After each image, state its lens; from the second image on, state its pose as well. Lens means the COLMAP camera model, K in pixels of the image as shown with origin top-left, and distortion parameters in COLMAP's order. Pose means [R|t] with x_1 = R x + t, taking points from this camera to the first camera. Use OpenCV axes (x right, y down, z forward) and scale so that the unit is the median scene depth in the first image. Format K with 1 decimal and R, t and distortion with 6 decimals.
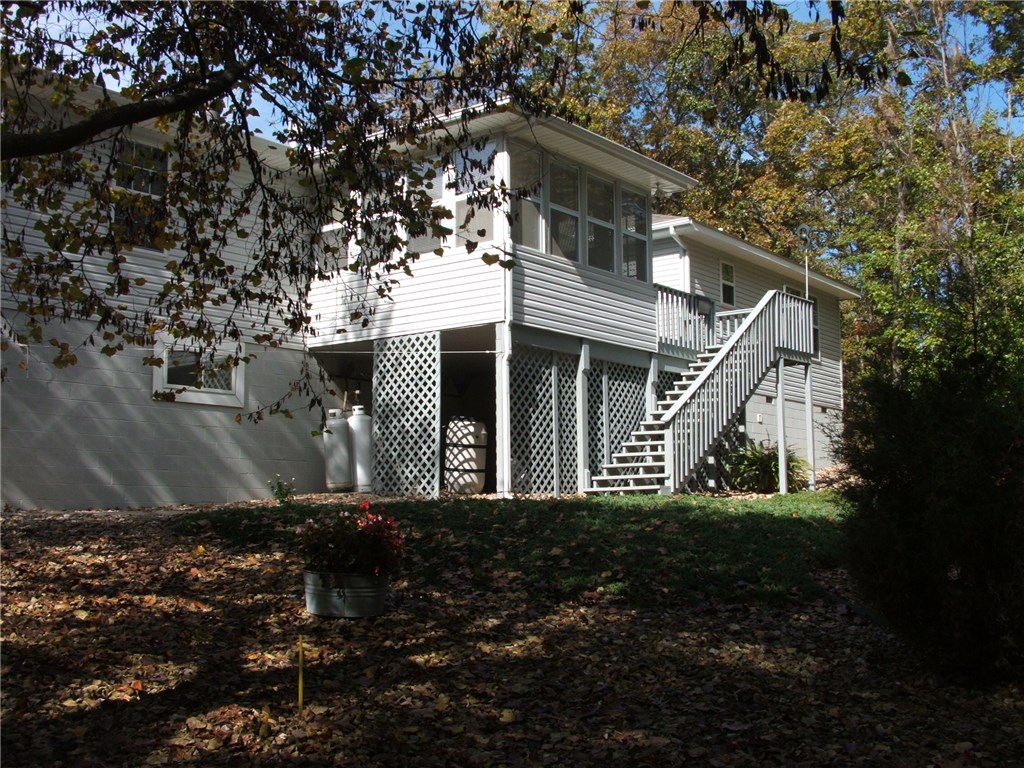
lens RADIAL K [[1166.1, 0, 525.6], [0, 1166.1, 384.5], [0, 0, 1]] dist [-0.219693, 0.256276]
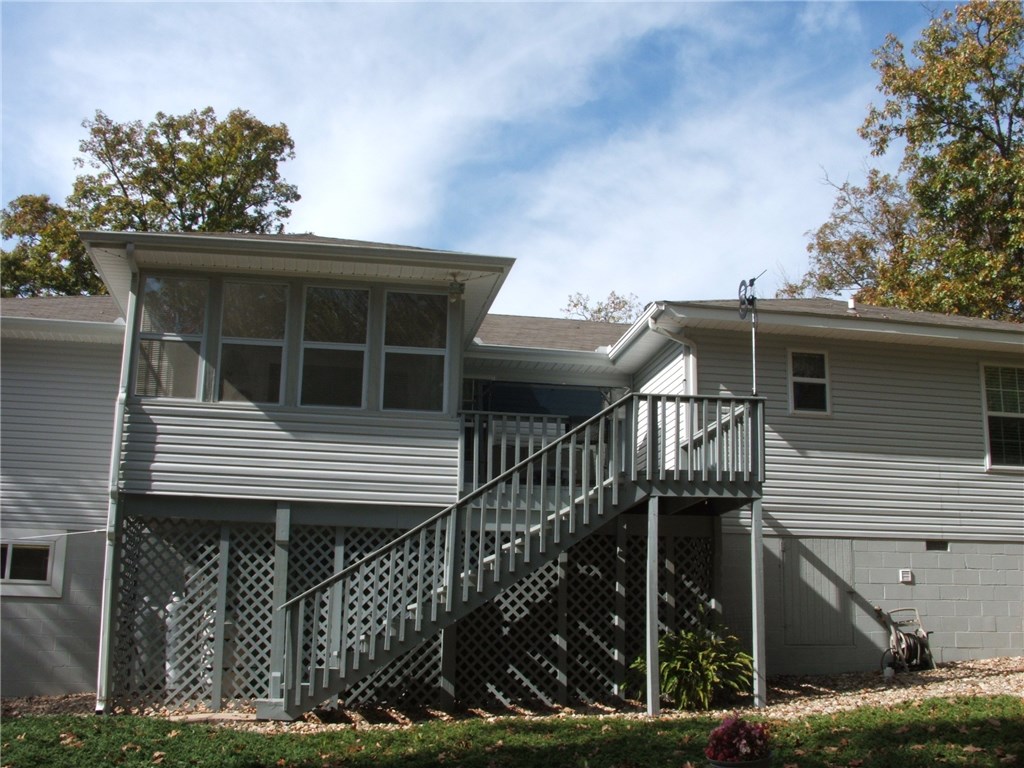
lens RADIAL K [[1166.1, 0, 525.6], [0, 1166.1, 384.5], [0, 0, 1]] dist [-0.219693, 0.256276]
pose [[0.744433, -0.145380, -0.651679, 0.686981], [0.060520, 0.986682, -0.150981, 0.009550], [0.664949, 0.072956, 0.743317, 0.538252]]
